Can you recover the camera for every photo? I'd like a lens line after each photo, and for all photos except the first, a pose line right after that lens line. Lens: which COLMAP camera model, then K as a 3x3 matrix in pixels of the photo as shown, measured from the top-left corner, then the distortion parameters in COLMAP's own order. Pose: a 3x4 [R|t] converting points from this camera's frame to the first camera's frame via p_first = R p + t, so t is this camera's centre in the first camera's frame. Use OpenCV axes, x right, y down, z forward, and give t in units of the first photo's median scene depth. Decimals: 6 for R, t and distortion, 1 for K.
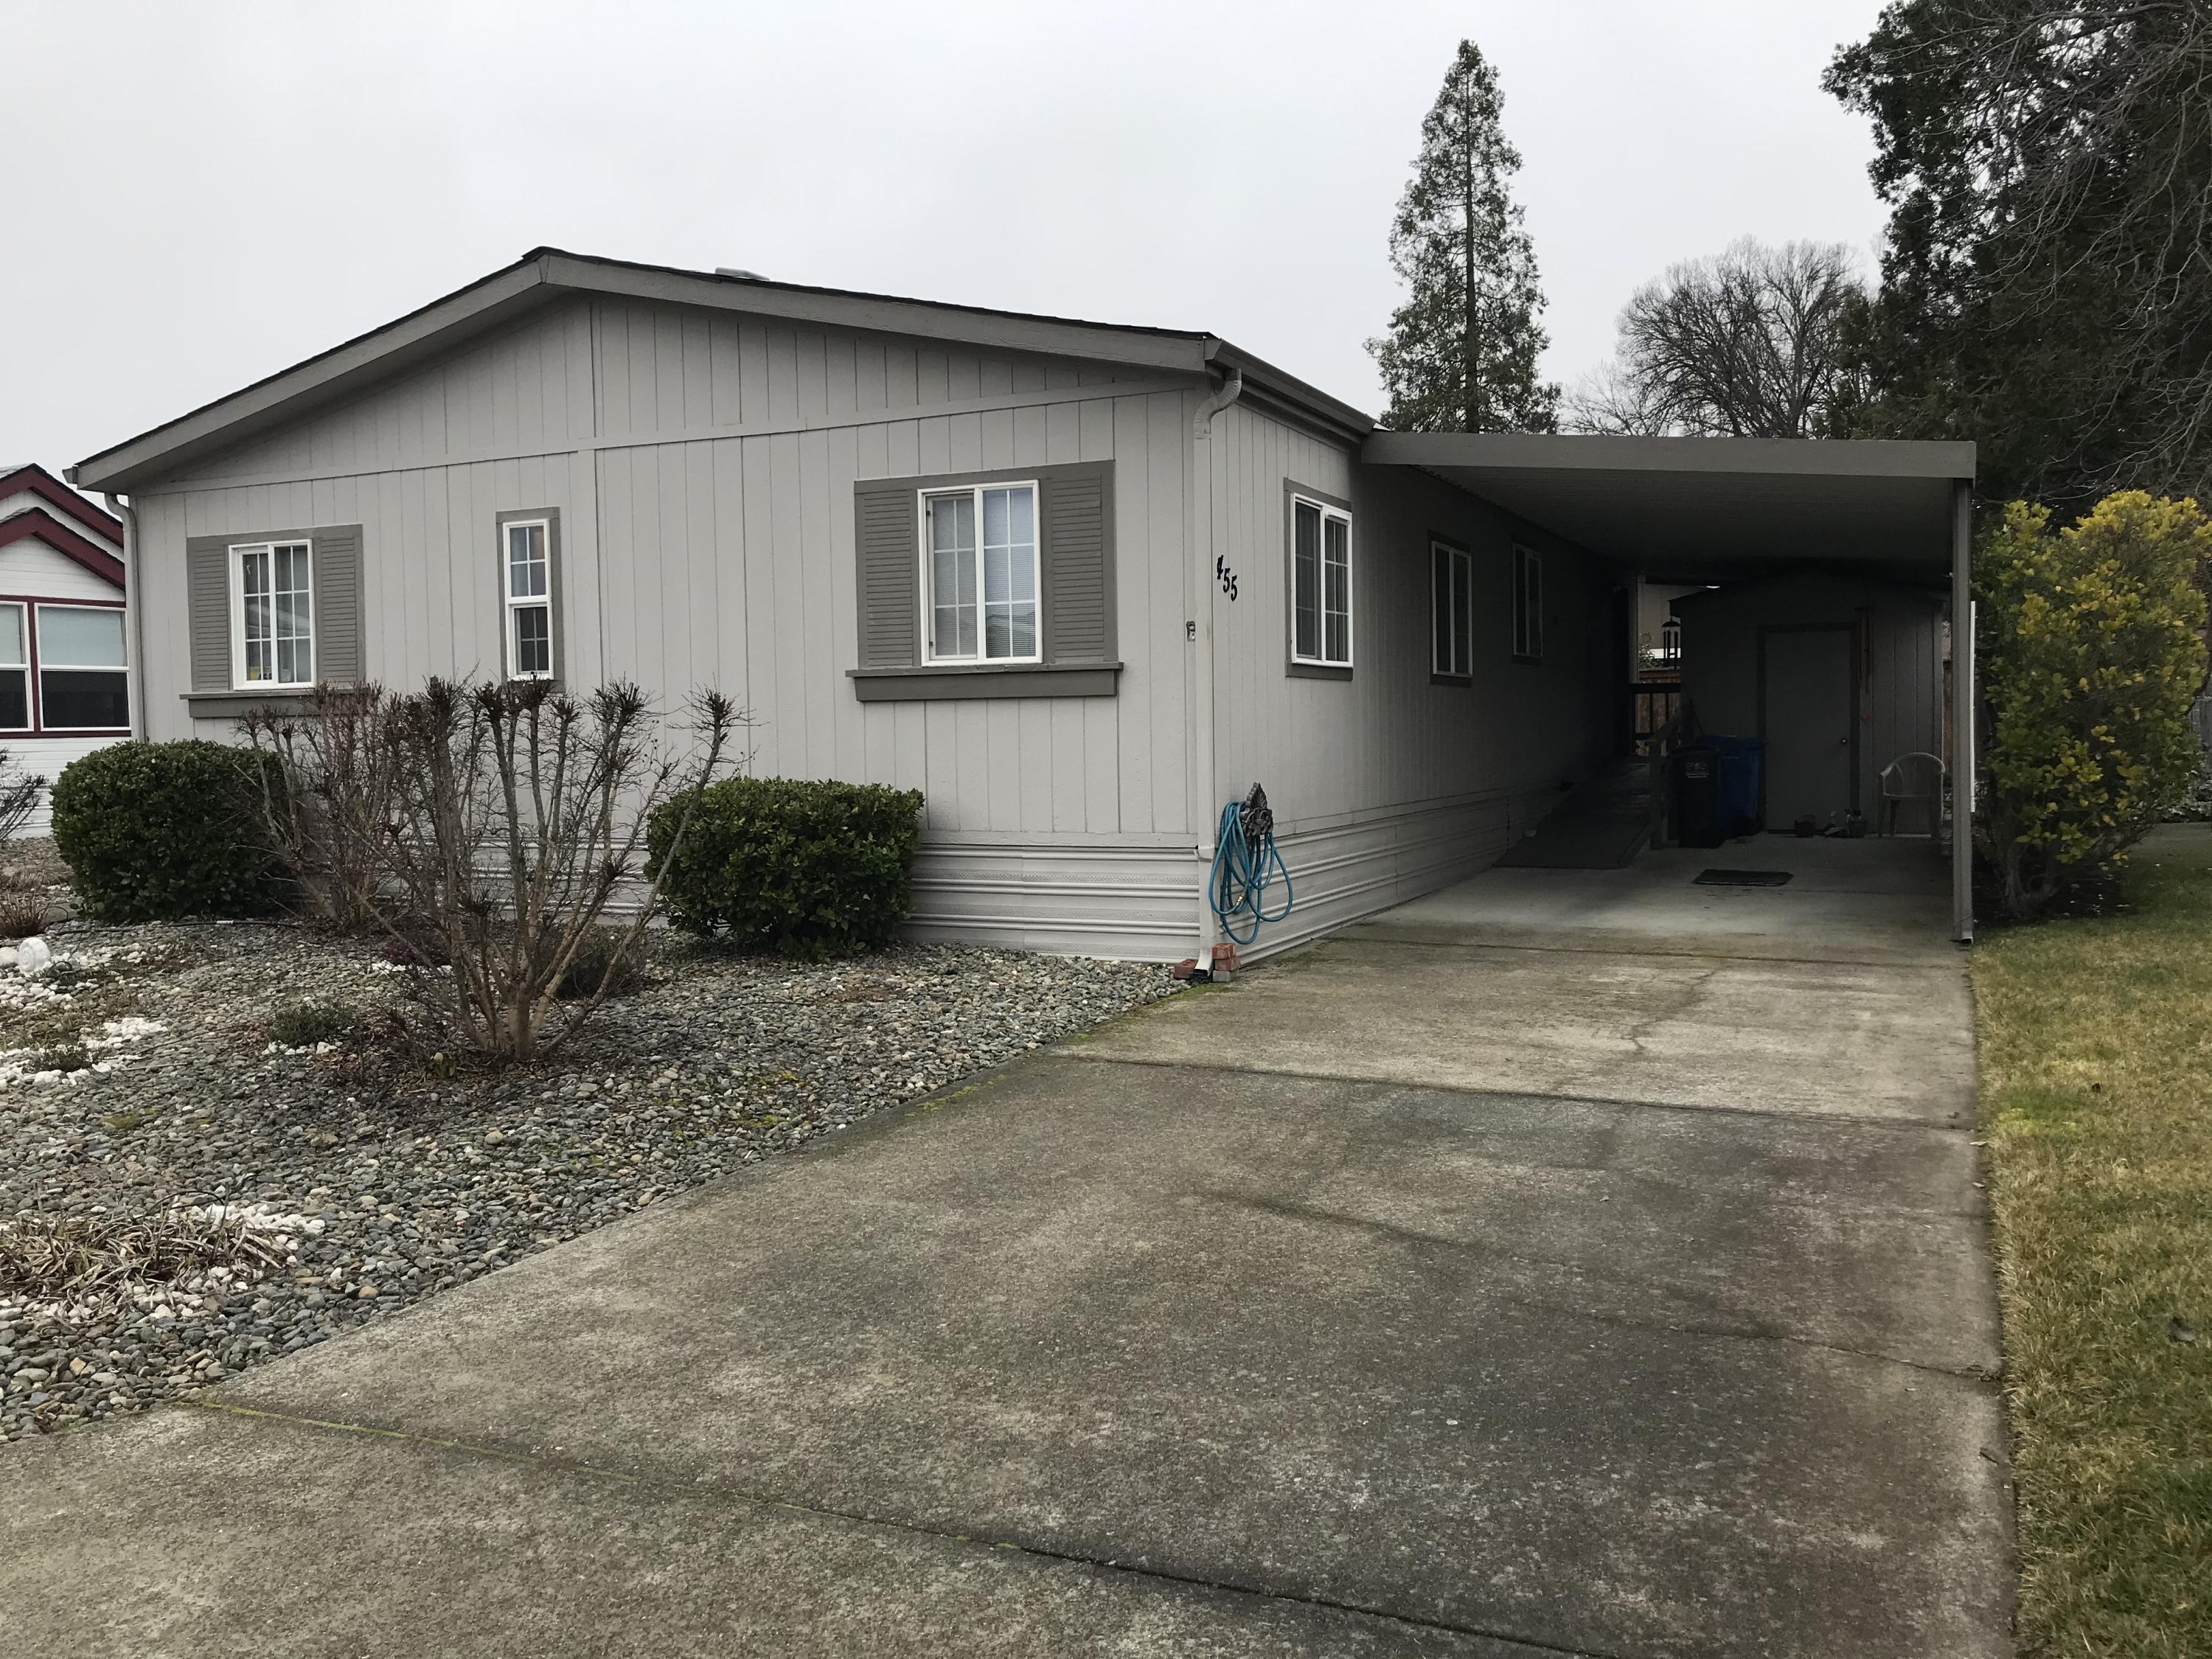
lens RADIAL K [[1811.0, 0, 1081.3], [0, 1811.0, 802.8], [0, 0, 1]] dist [-0.015108, 0.064430]
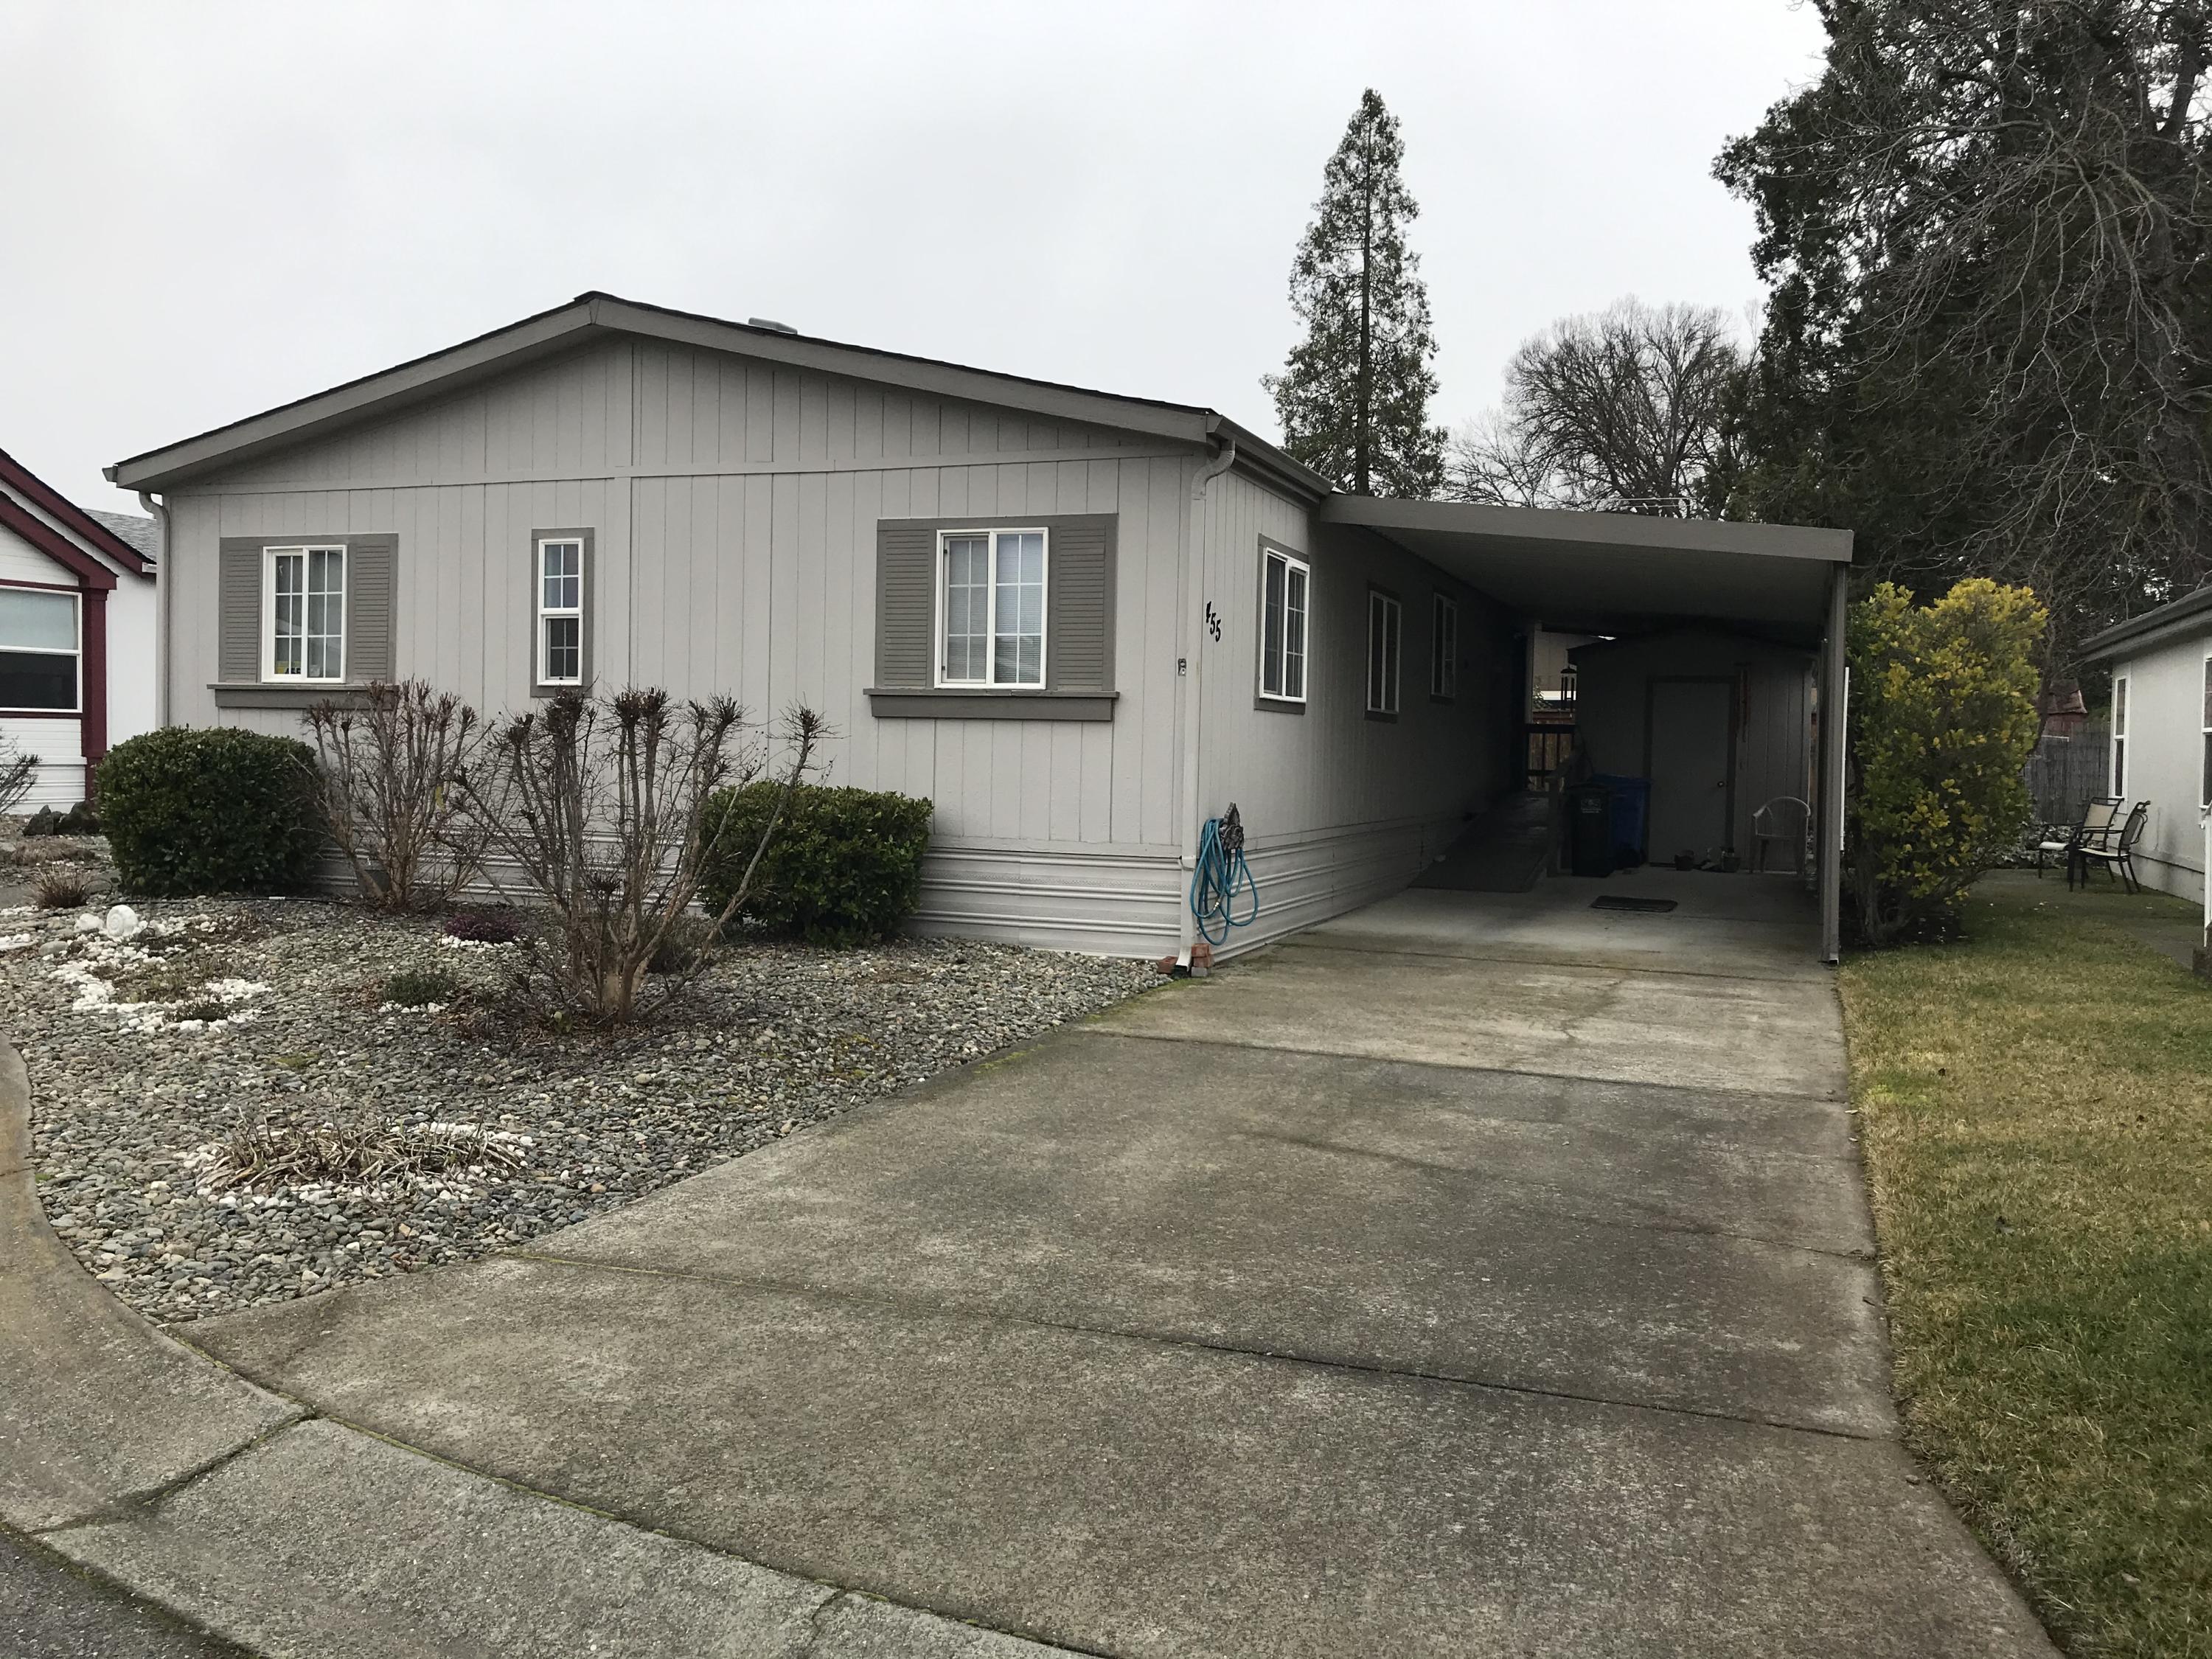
lens RADIAL K [[1794.8, 0, 1093.4], [0, 1794.8, 806.4], [0, 0, 1]] dist [0.016718, -0.020073]
pose [[0.996776, 0.034940, 0.072229, -0.066571], [-0.034382, 0.999369, -0.008946, 0.003895], [-0.072496, 0.006434, 0.997348, -0.108344]]
